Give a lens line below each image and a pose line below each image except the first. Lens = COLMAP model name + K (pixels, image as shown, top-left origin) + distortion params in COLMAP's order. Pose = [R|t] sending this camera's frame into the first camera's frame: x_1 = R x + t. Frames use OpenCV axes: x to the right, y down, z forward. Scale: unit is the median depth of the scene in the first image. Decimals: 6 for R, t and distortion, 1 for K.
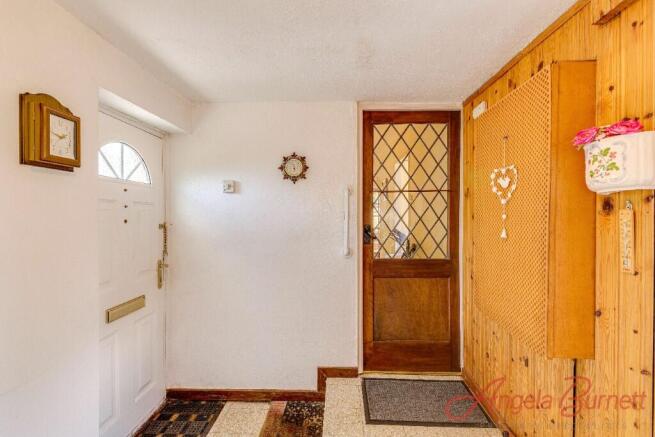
lens RADIAL K [[282.4, 0, 327.4], [0, 282.4, 216.2], [0, 0, 1]] dist [0.008199, -0.004503]
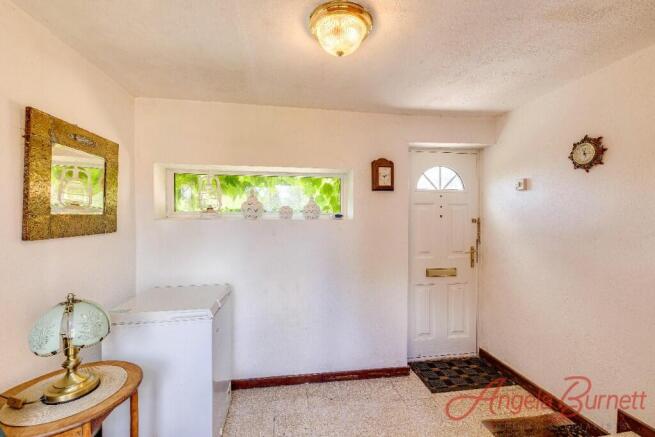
lens RADIAL K [[282.4, 0, 325.7], [0, 282.4, 217.9], [0, 0, 1]] dist [0.008199, -0.004503]
pose [[0.173625, 0.004325, -0.984802, 0.587425], [0.000298, 0.999990, 0.004444, 0.016108], [0.984812, -0.001065, 0.173622, 0.093296]]
